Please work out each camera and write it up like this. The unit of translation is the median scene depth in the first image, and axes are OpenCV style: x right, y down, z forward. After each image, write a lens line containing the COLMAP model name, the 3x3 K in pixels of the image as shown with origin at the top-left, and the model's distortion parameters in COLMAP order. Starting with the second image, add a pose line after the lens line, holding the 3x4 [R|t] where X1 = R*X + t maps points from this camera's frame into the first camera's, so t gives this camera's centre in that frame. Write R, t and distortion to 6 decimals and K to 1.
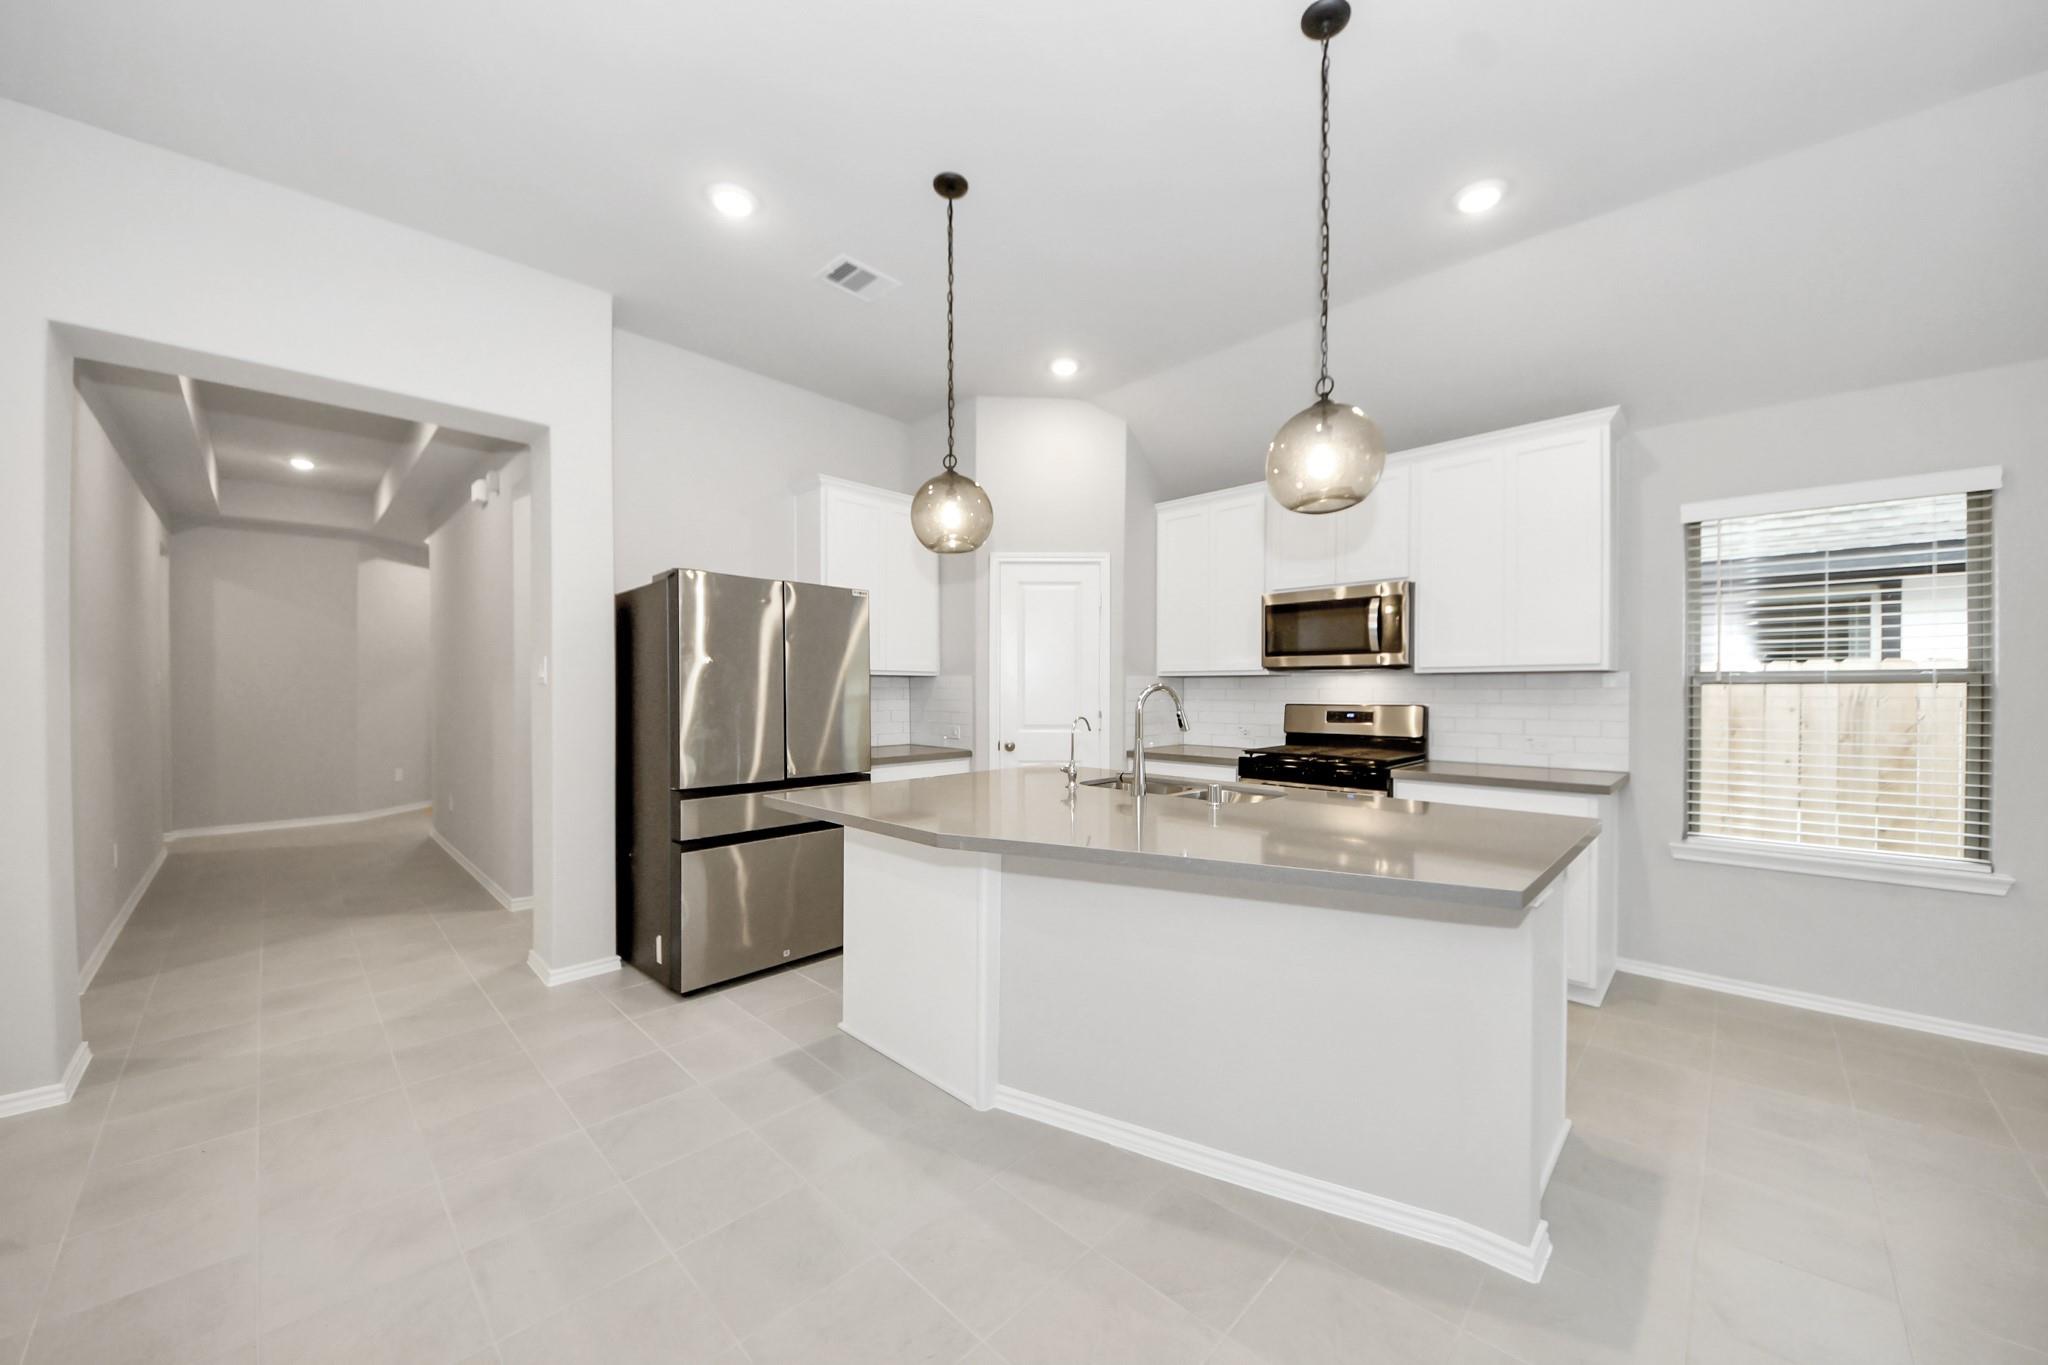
lens RADIAL K [[738.2, 0, 1026.6], [0, 738.2, 701.4], [0, 0, 1]] dist [-0.000424, -0.005529]
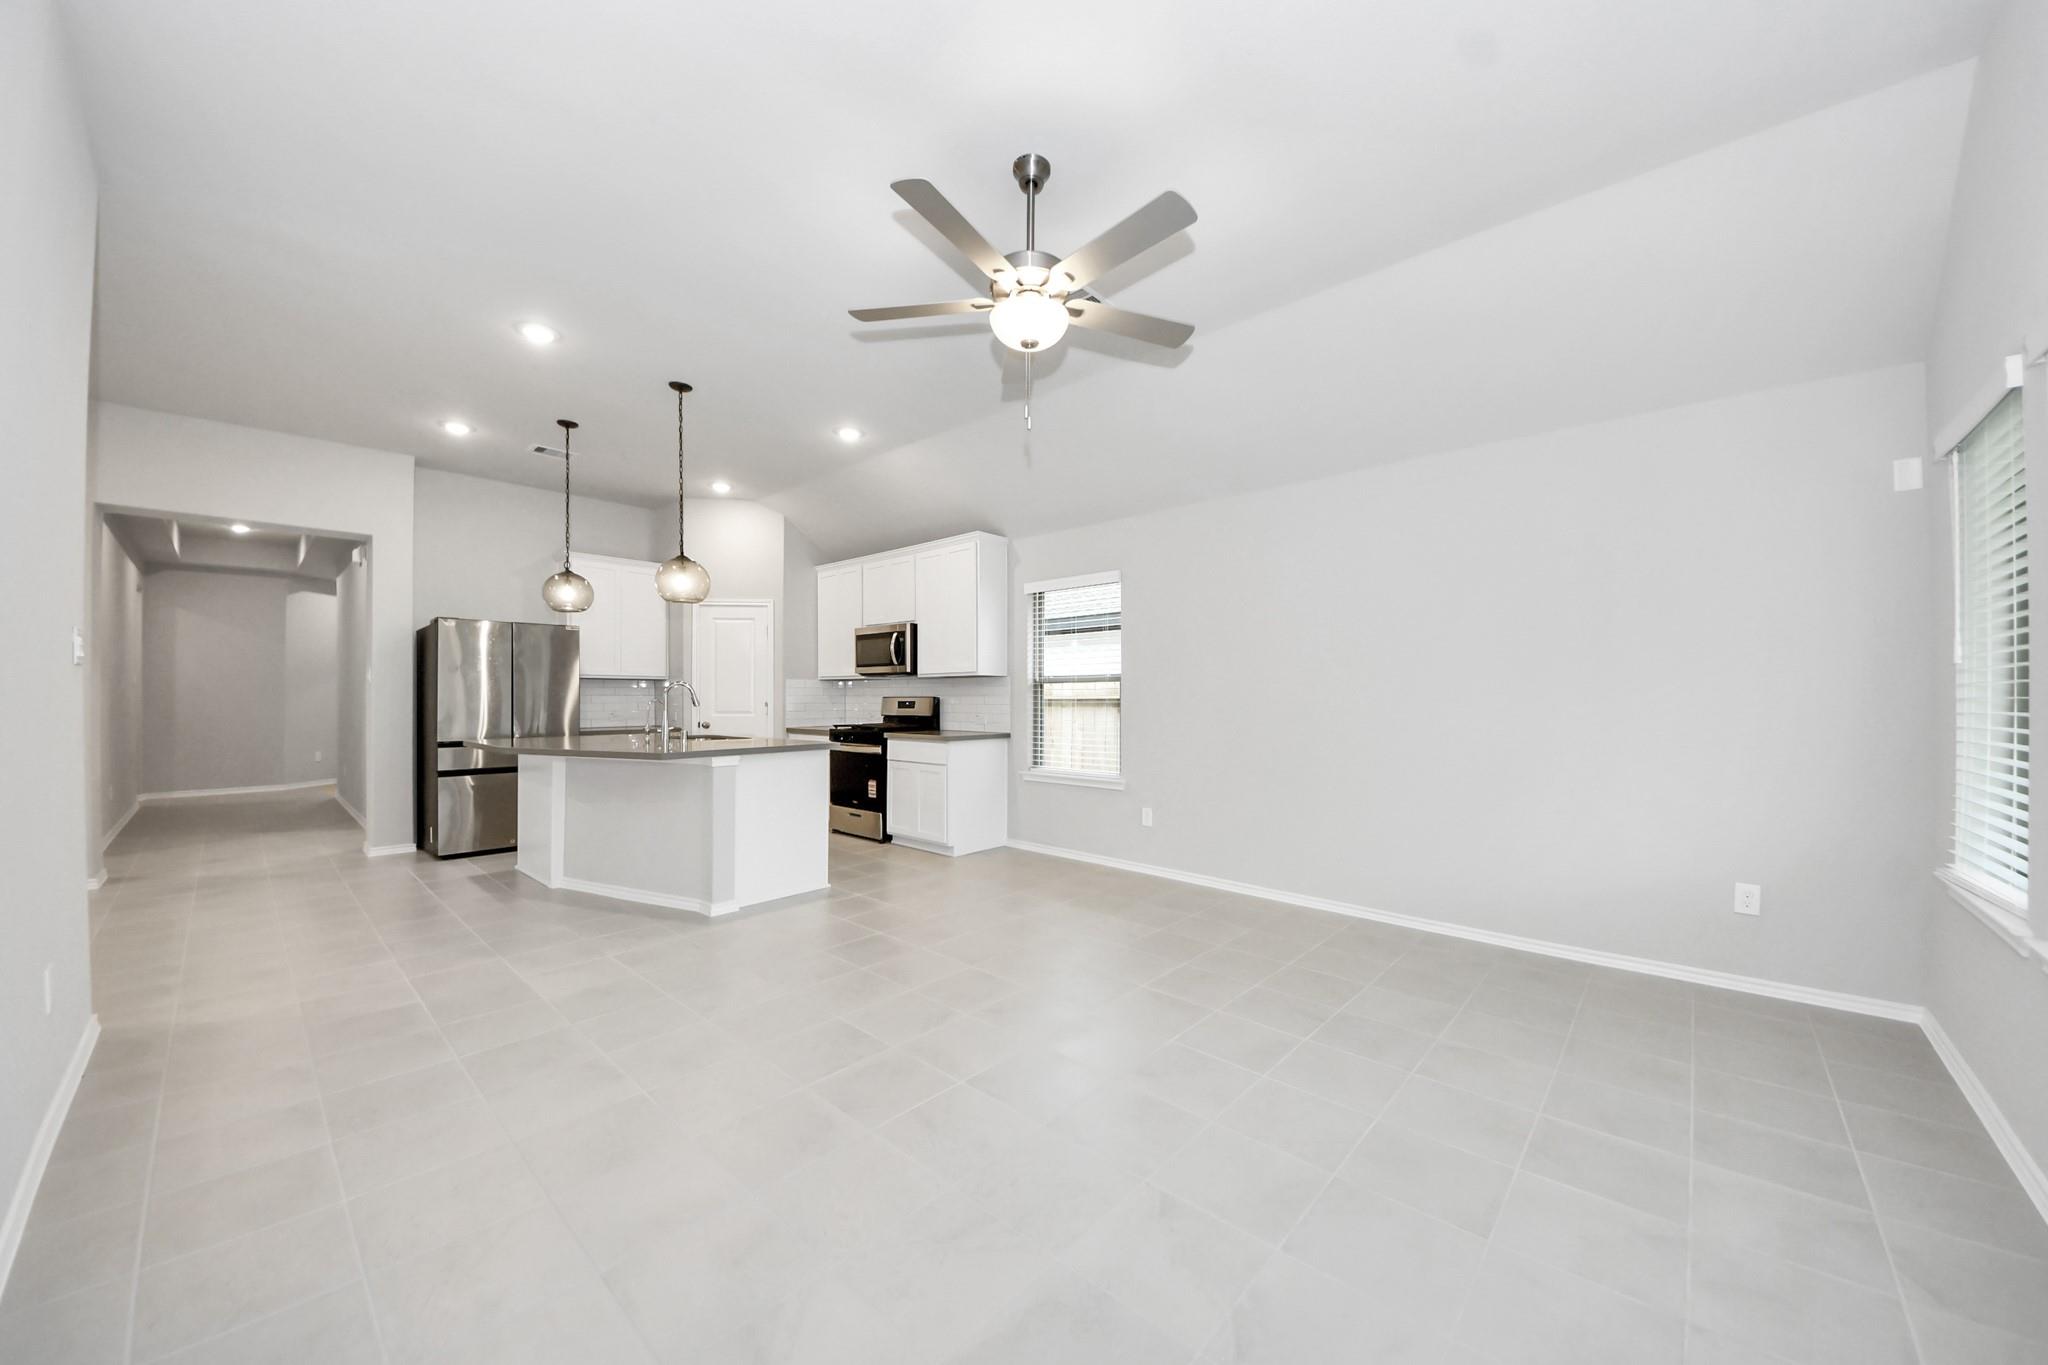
lens RADIAL K [[738.2, 0, 1039.6], [0, 738.2, 692.2], [0, 0, 1]] dist [-0.000424, -0.005529]
pose [[0.999499, -0.002833, 0.031539, 0.659577], [0.003199, 0.999928, -0.011572, 0.013282], [-0.031504, 0.011667, 0.999436, -0.593284]]
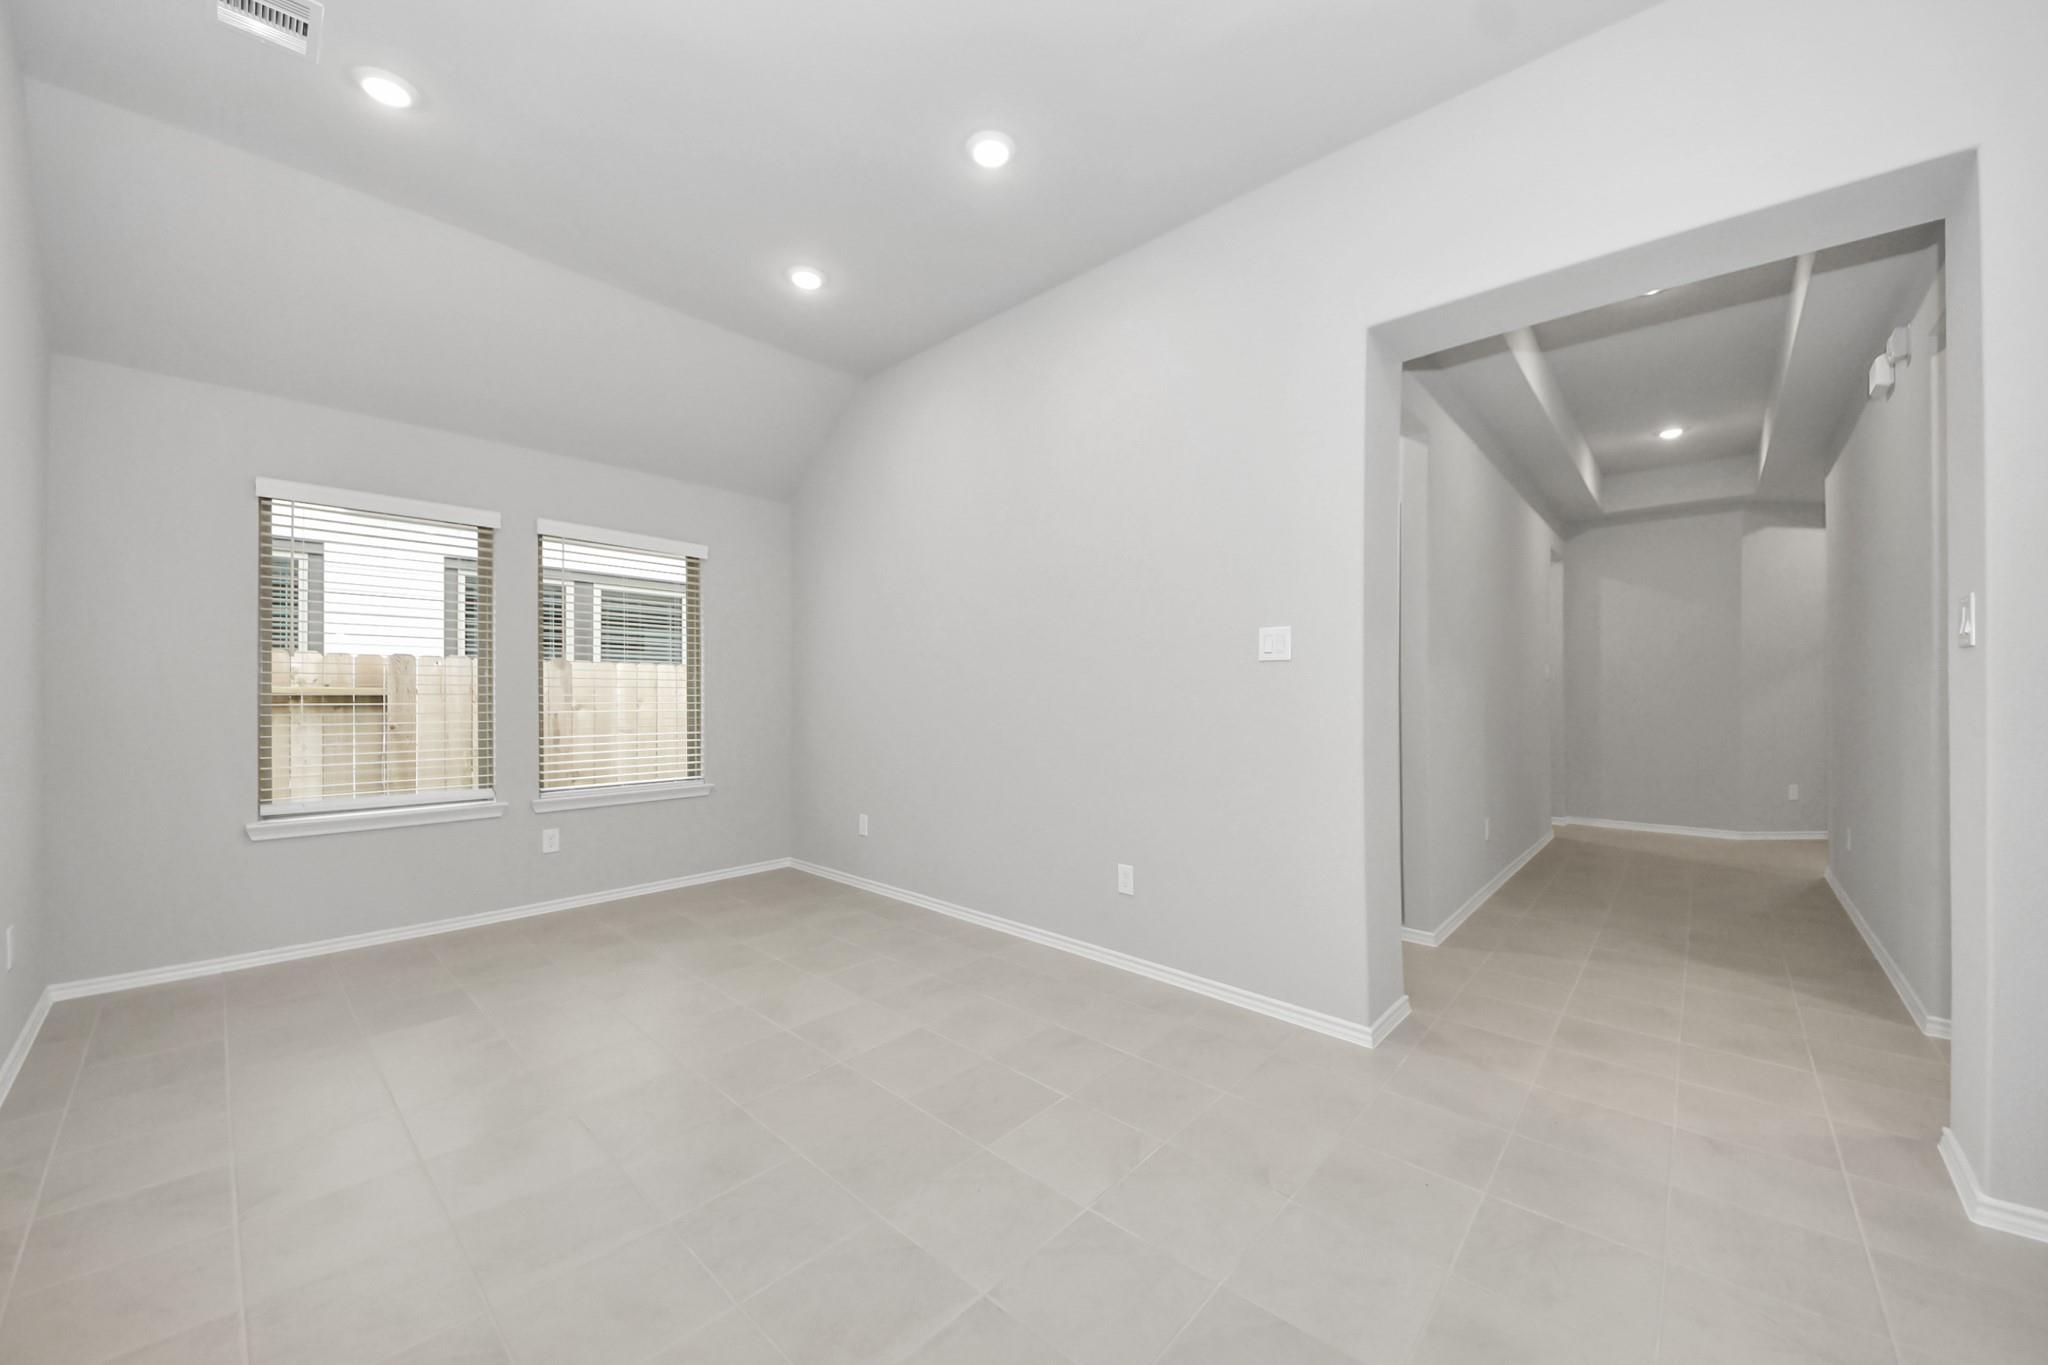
lens RADIAL K [[738.2, 0, 1043.2], [0, 738.2, 693.5], [0, 0, 1]] dist [-0.000424, -0.005529]
pose [[0.026959, -0.004008, -0.999629, -0.125837], [-0.015974, 0.999863, -0.004440, 0.016824], [0.999509, 0.016088, 0.026891, 0.261326]]
